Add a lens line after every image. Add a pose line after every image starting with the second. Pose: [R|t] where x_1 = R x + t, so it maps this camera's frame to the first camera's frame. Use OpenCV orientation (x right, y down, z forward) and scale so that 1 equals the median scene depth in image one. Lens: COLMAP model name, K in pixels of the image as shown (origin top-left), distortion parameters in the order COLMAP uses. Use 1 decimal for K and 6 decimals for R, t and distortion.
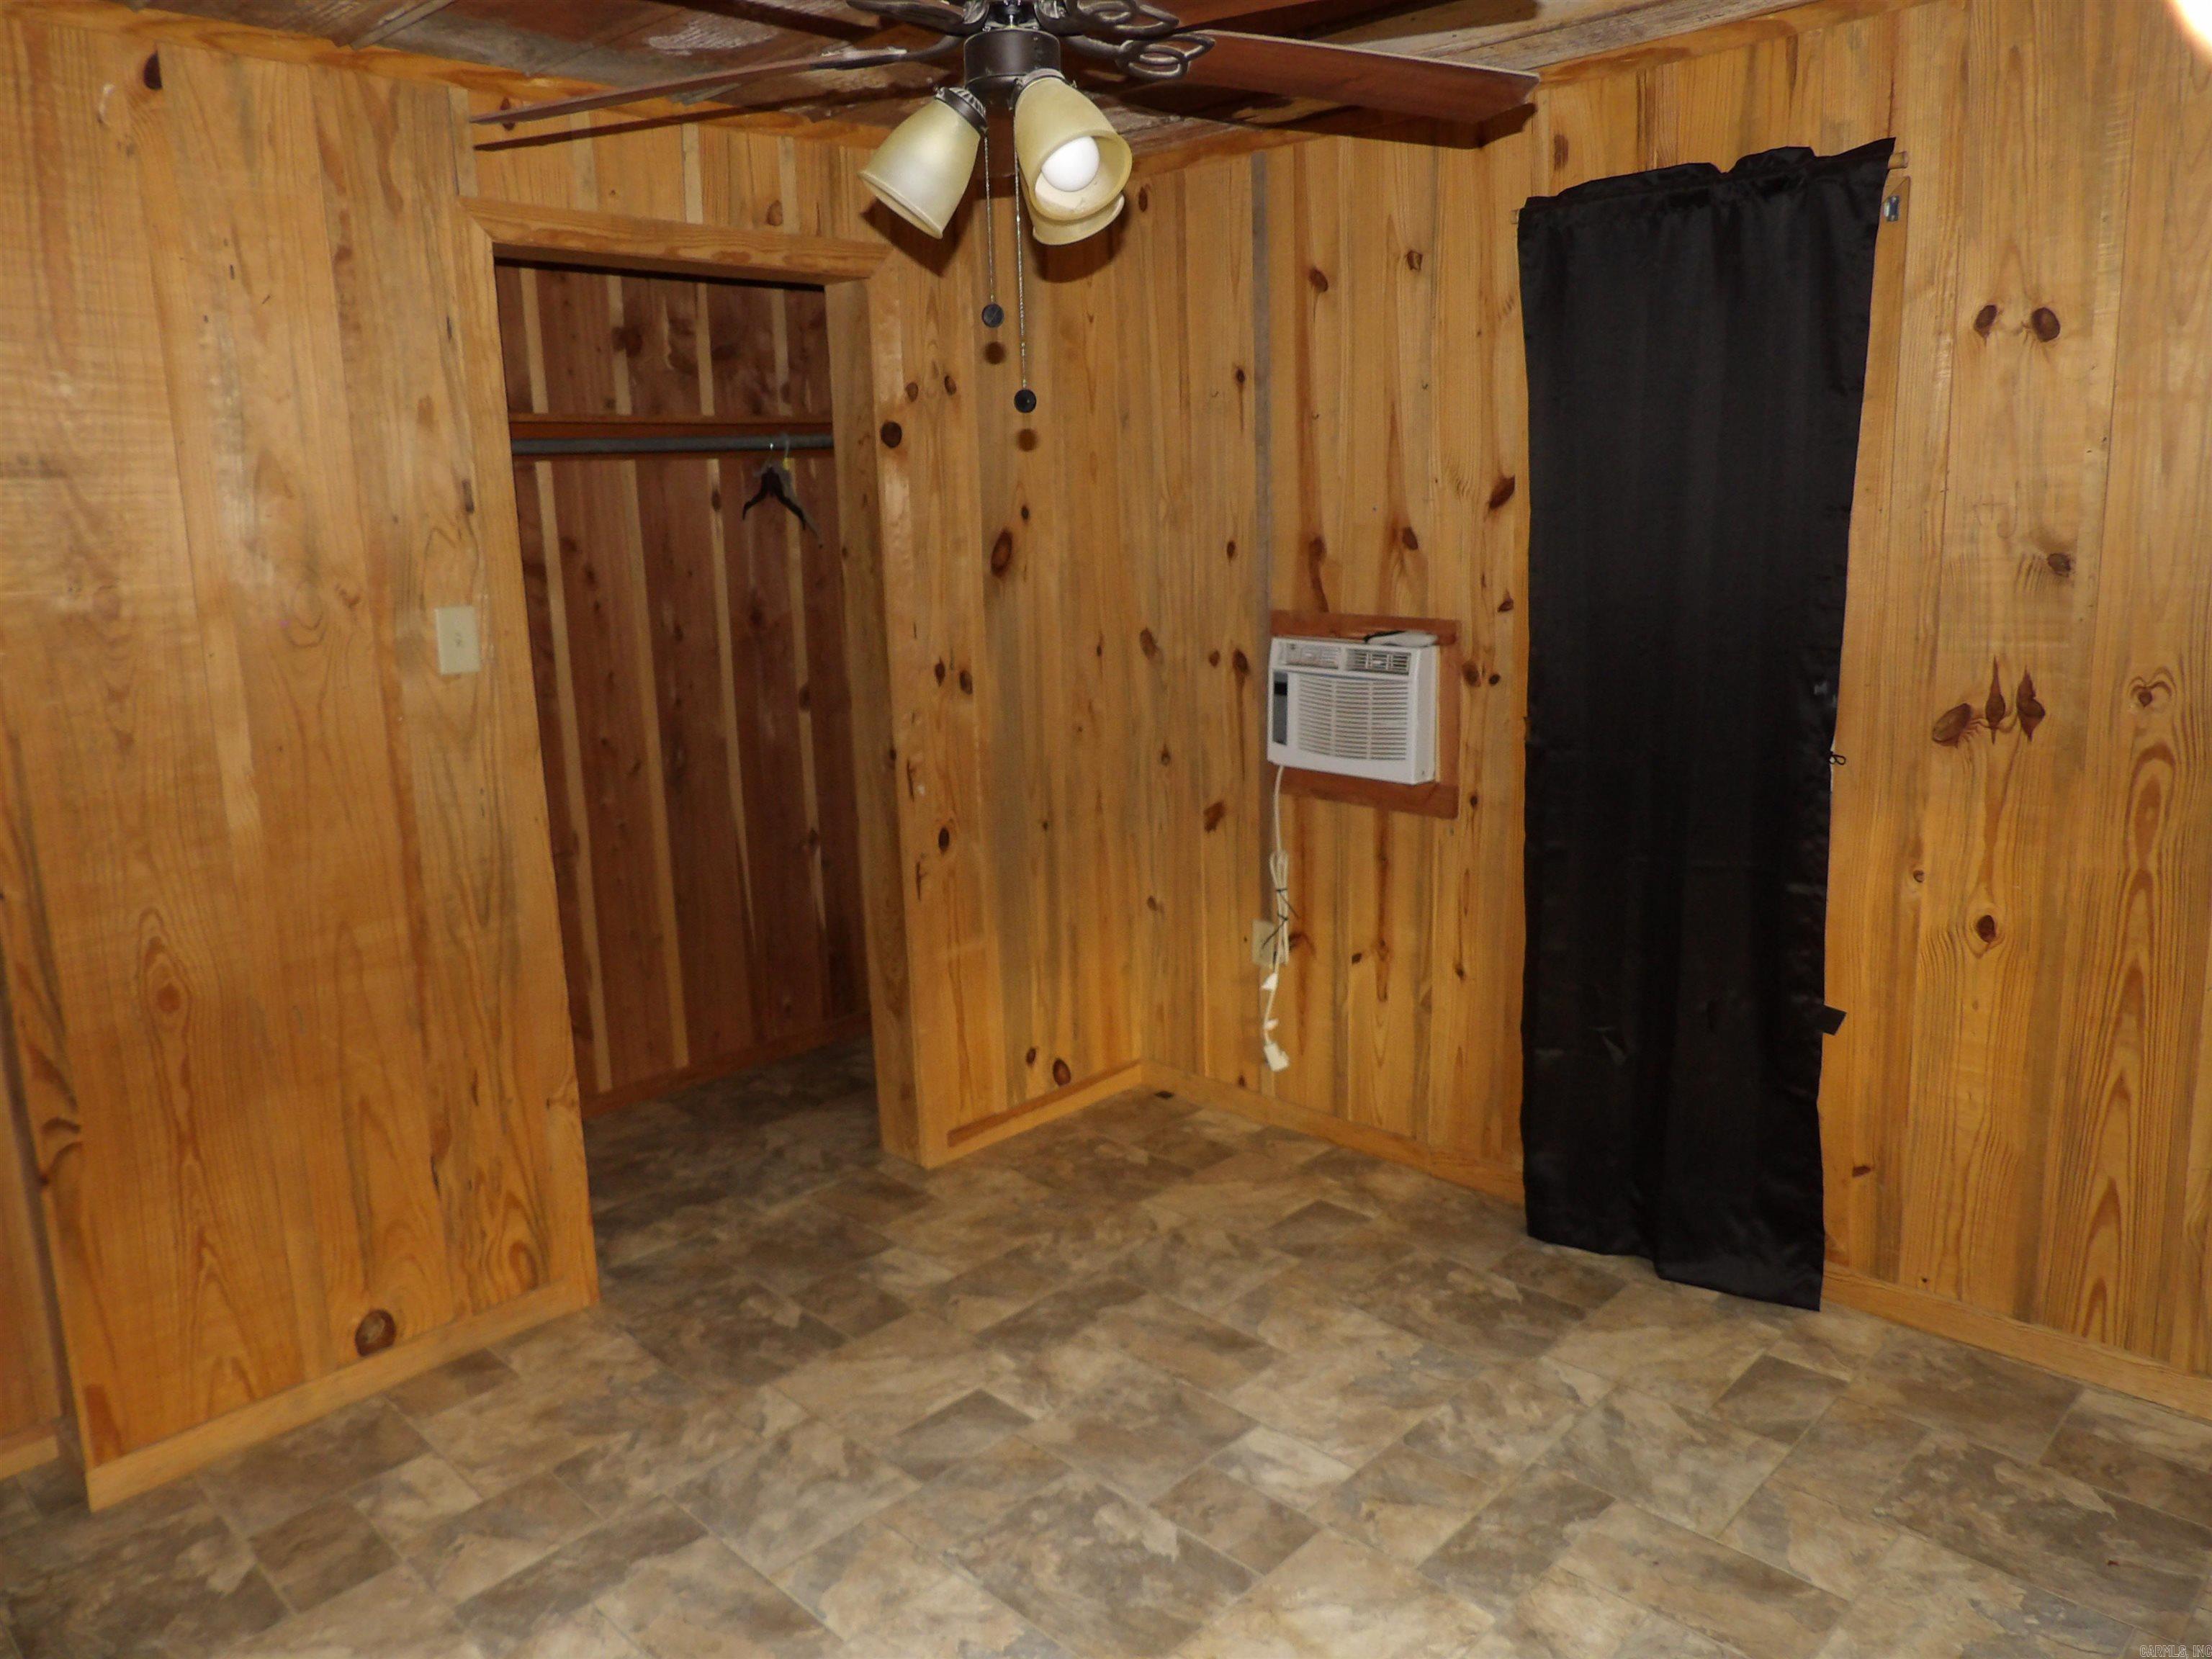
lens RADIAL K [[1574.8, 0, 1111.1], [0, 1574.8, 809.6], [0, 0, 1]] dist [-0.042729, 0.041608]
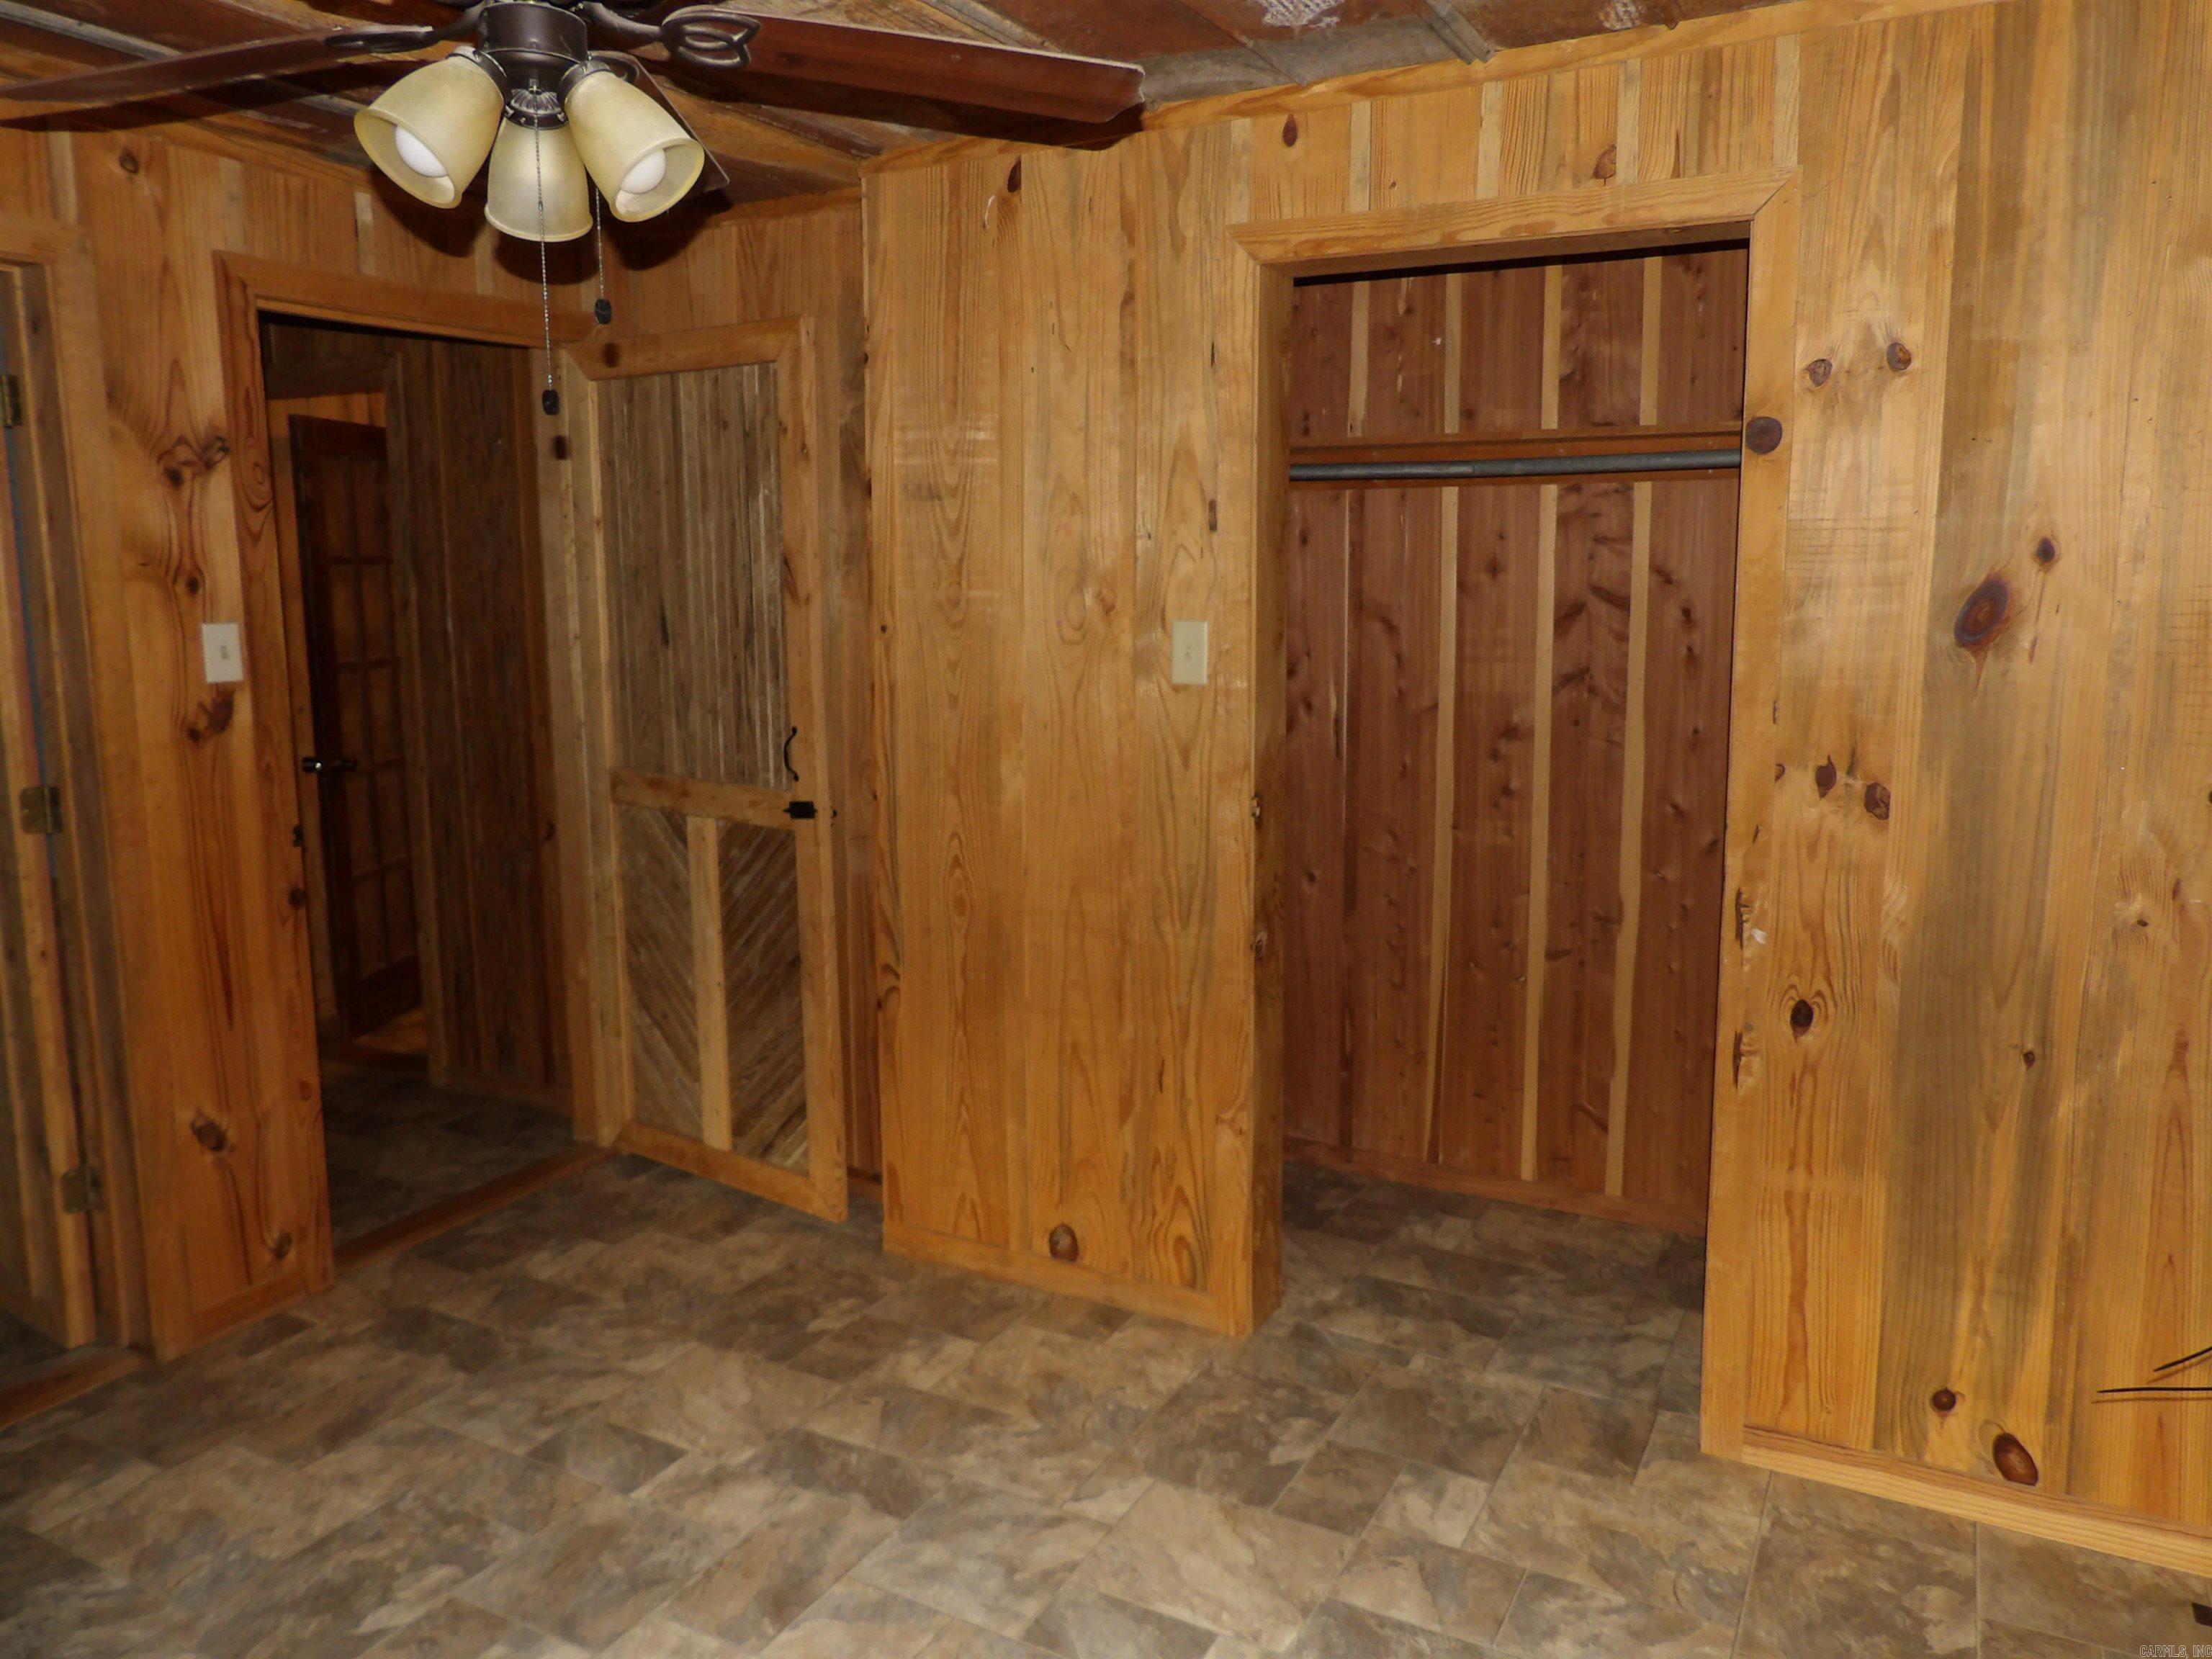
lens RADIAL K [[1574.8, 0, 1071.2], [0, 1574.8, 800.1], [0, 0, 1]] dist [-0.042729, 0.041608]
pose [[0.272879, 0.170805, -0.946764, 0.562932], [-0.193237, 0.973788, 0.119985, -0.120619], [0.942442, 0.150209, 0.298732, 0.612994]]
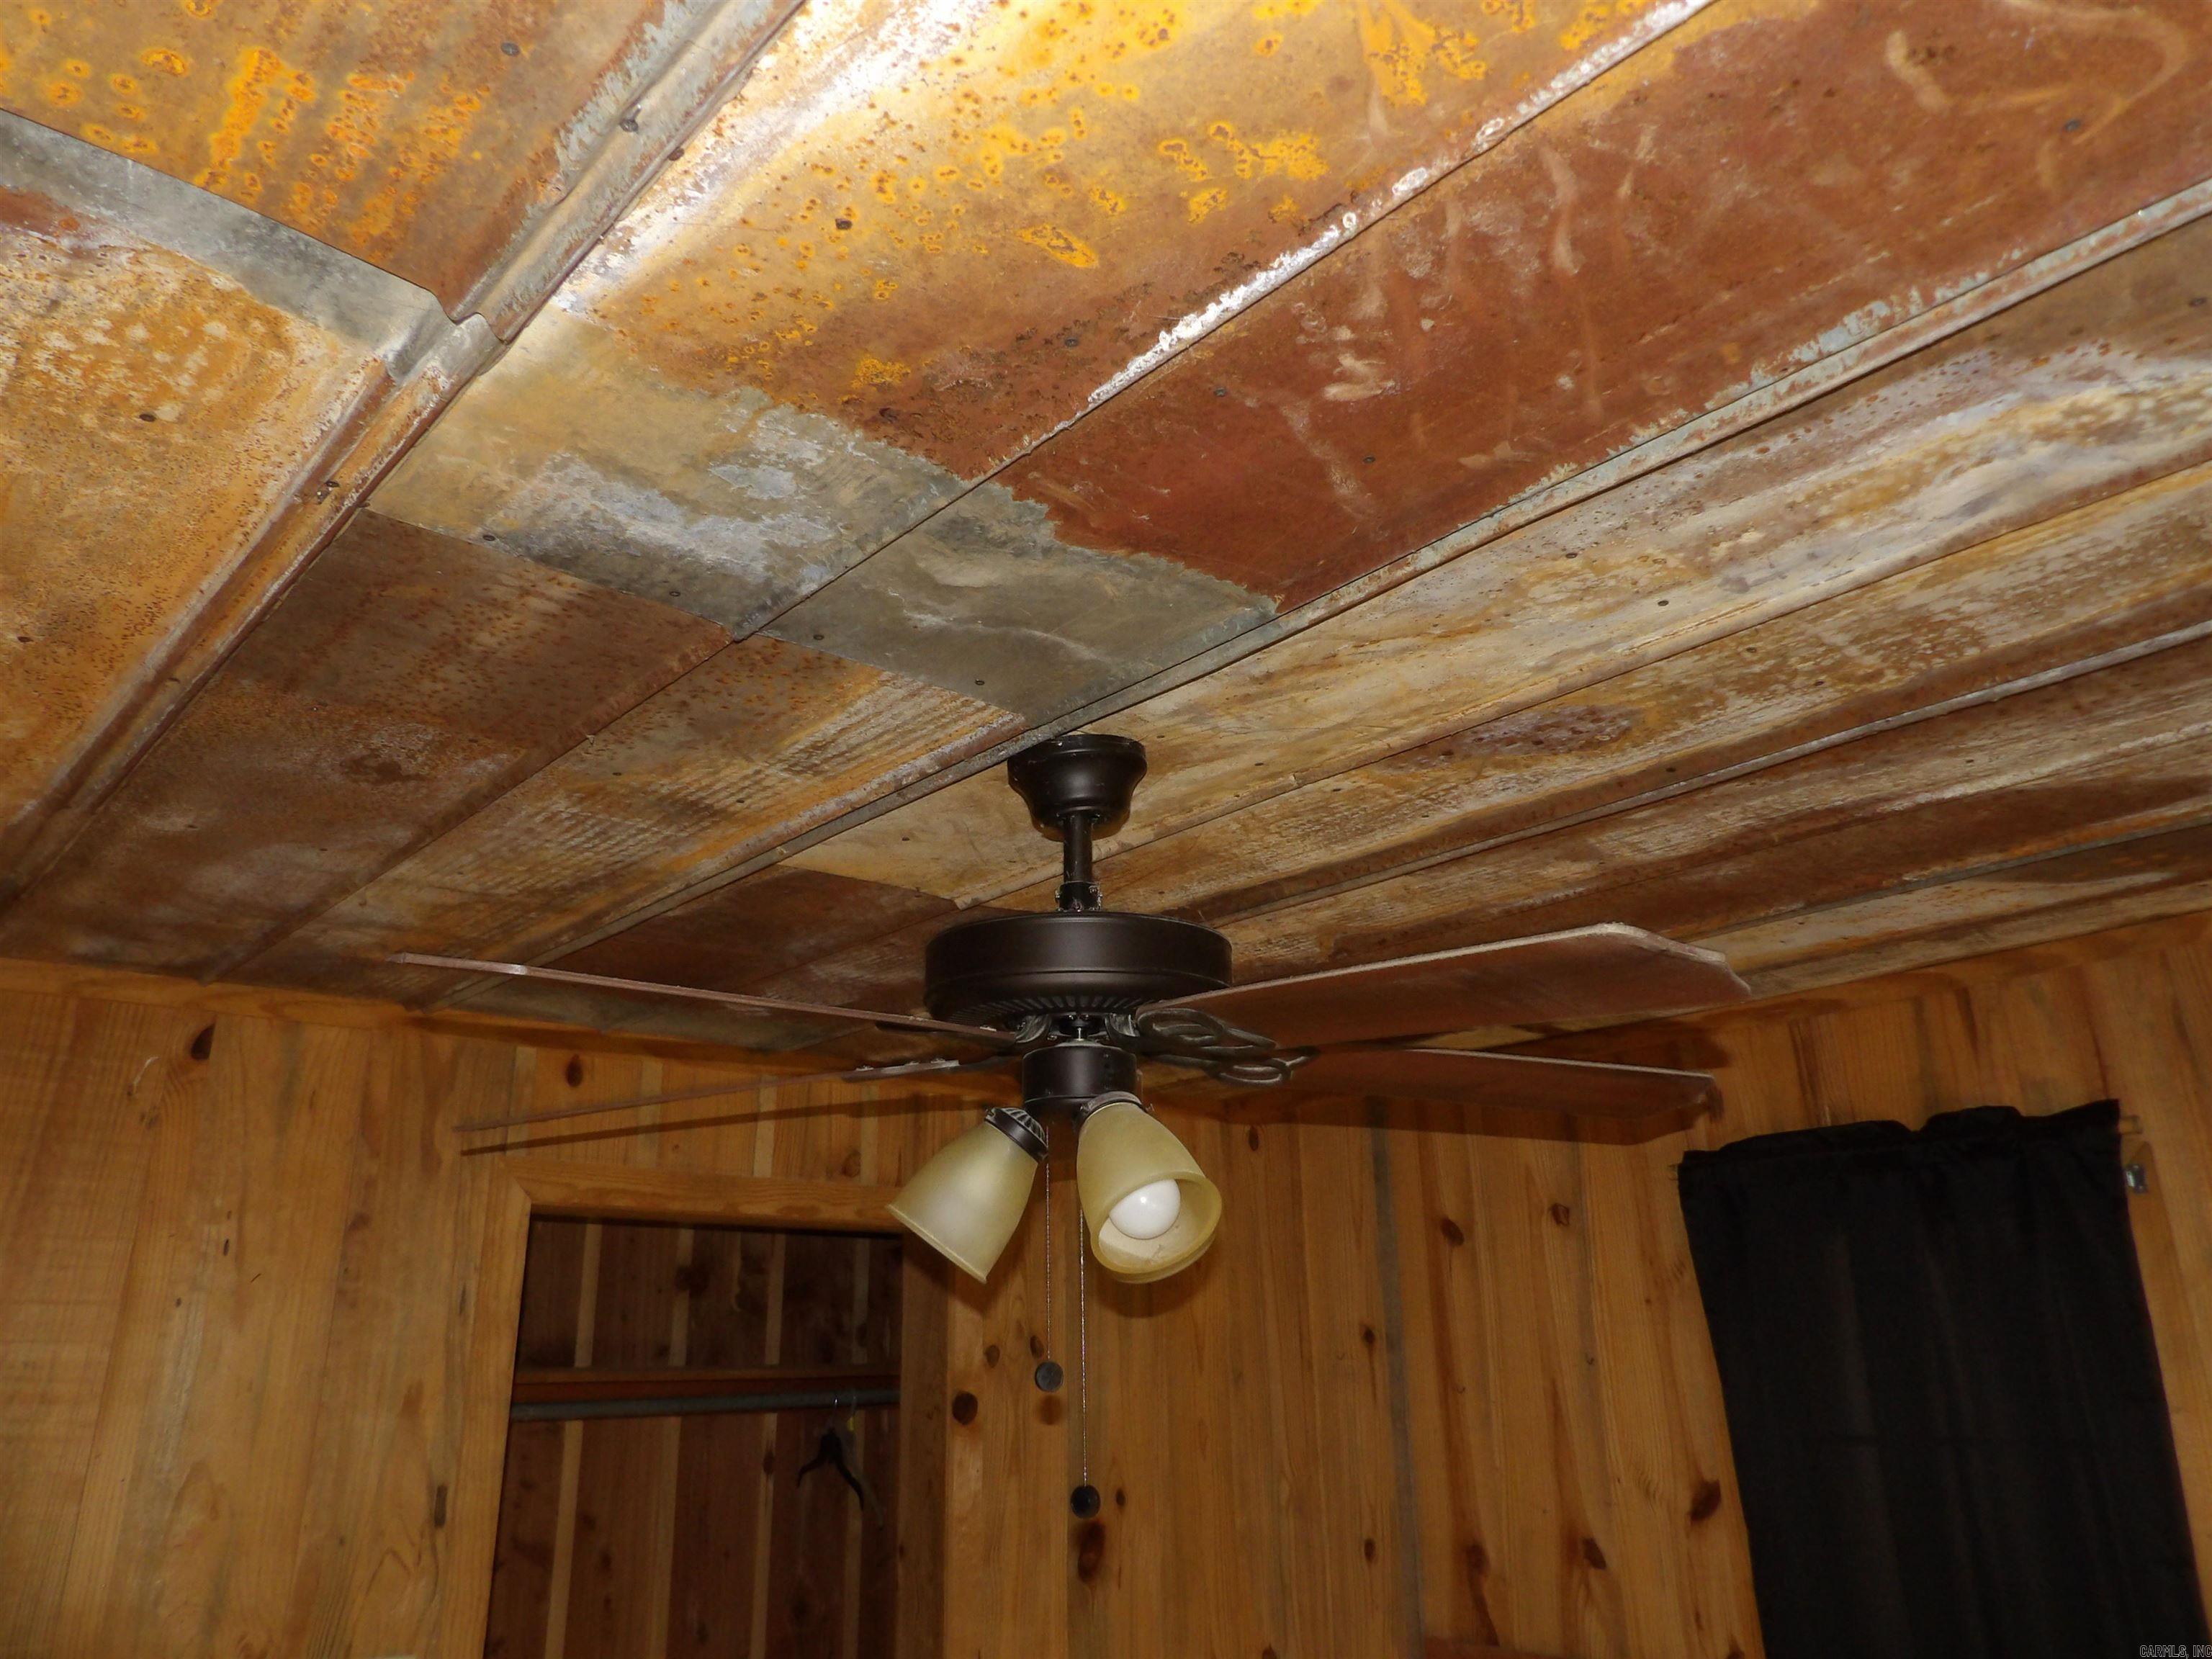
lens RADIAL K [[1574.8, 0, 1123.9], [0, 1574.8, 786.4], [0, 0, 1]] dist [-0.042729, 0.041608]
pose [[0.997798, -0.015940, -0.064390, 0.009410], [-0.020235, 0.851292, -0.524301, -0.096989], [0.063172, 0.524450, 0.849095, 0.117755]]
